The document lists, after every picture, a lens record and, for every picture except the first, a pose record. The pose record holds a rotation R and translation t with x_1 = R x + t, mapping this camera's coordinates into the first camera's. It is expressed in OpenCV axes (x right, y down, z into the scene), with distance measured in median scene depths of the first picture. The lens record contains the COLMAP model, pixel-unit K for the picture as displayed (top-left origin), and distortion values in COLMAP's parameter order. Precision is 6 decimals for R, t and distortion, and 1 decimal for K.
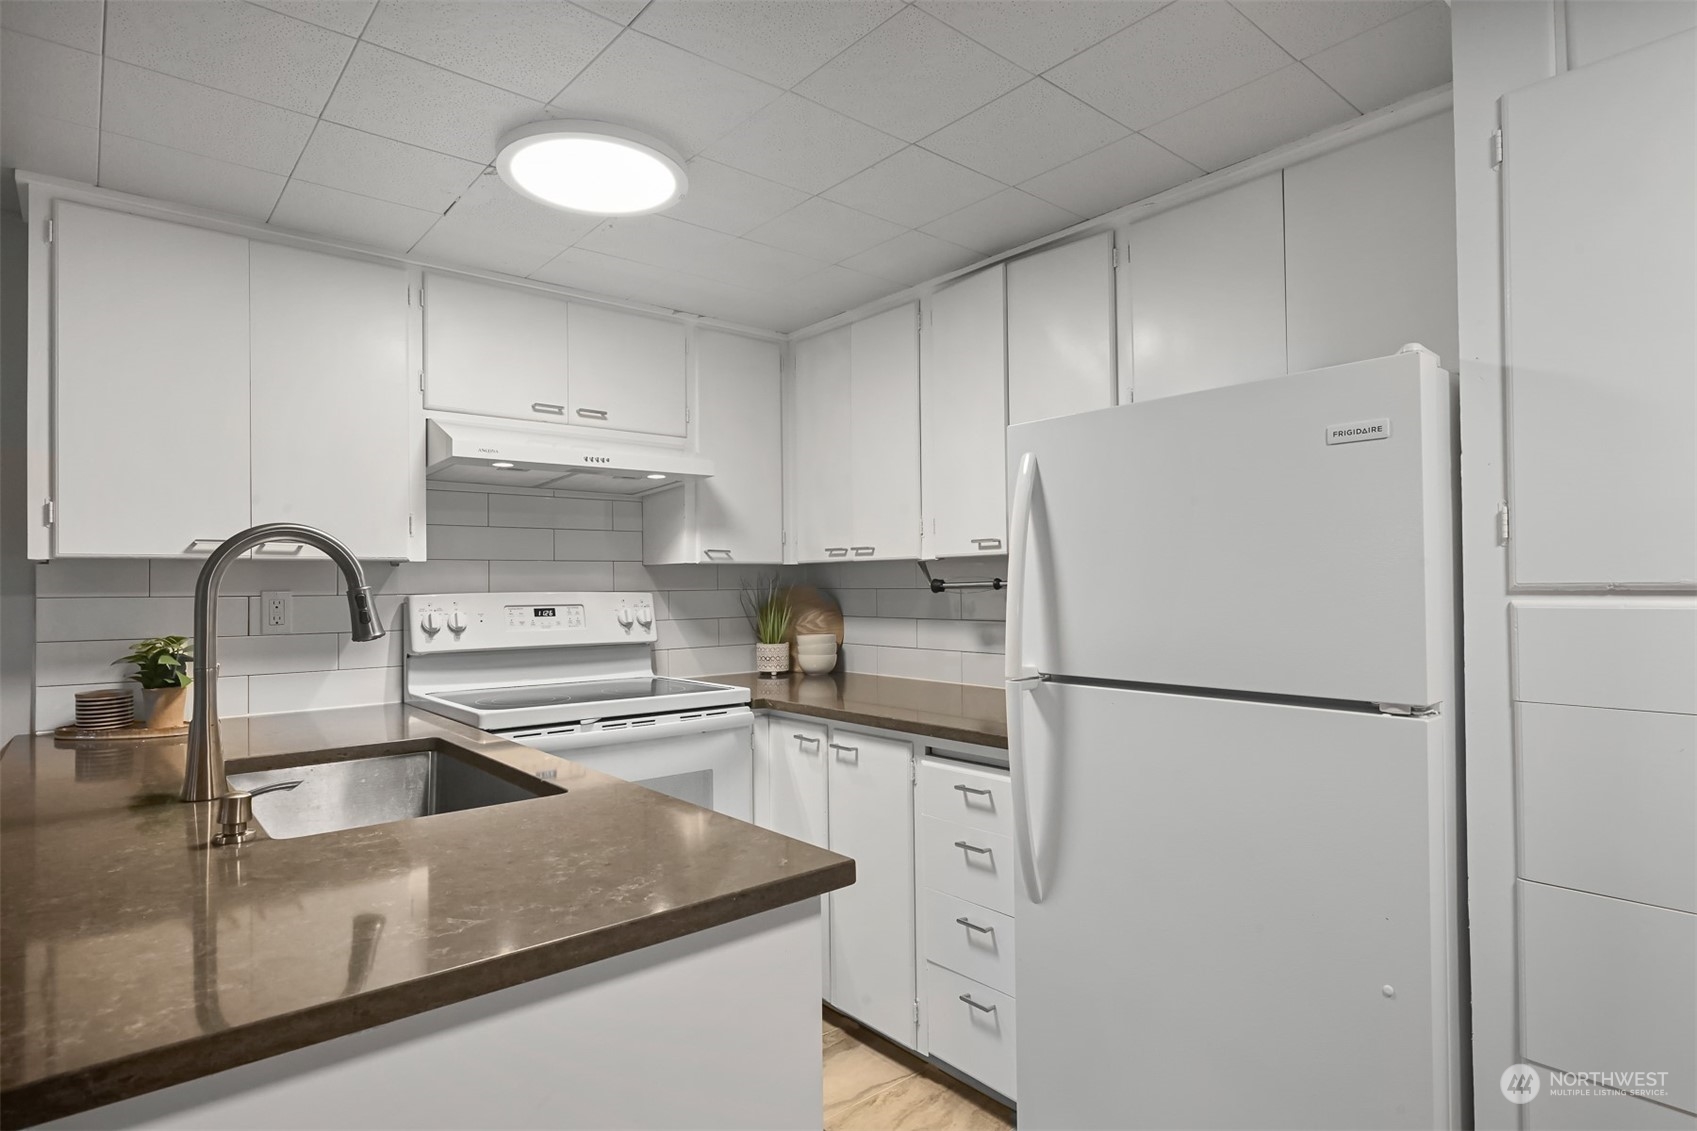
lens RADIAL K [[894.2, 0, 848.5], [0, 894.2, 565.5], [0, 0, 1]] dist [-0.002594, -0.000328]
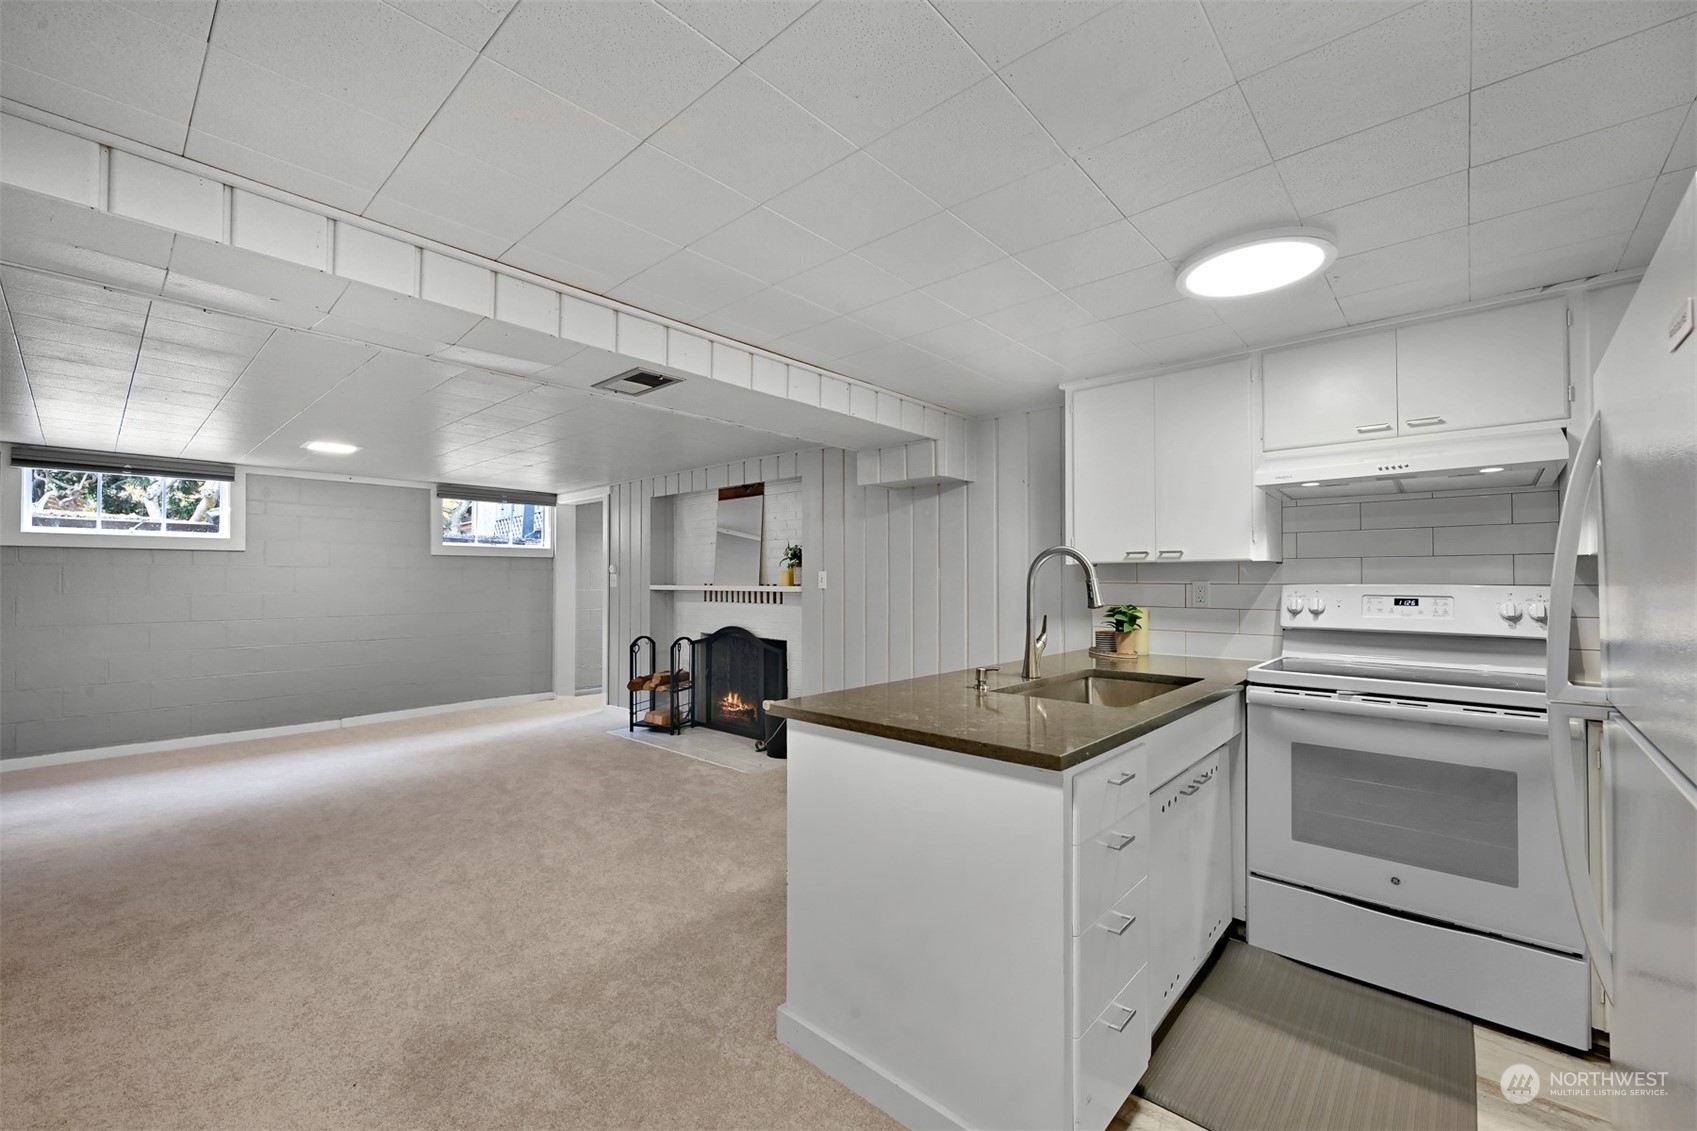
lens RADIAL K [[686.9, 0, 848.5], [0, 686.9, 565.5], [0, 0, 1]] dist [-0.001558, -0.000029]
pose [[0.133406, -0.011943, -0.990989, 0.458997], [0.019066, 0.999773, -0.009482, 0.000506], [0.990878, -0.017629, 0.133604, 0.189357]]
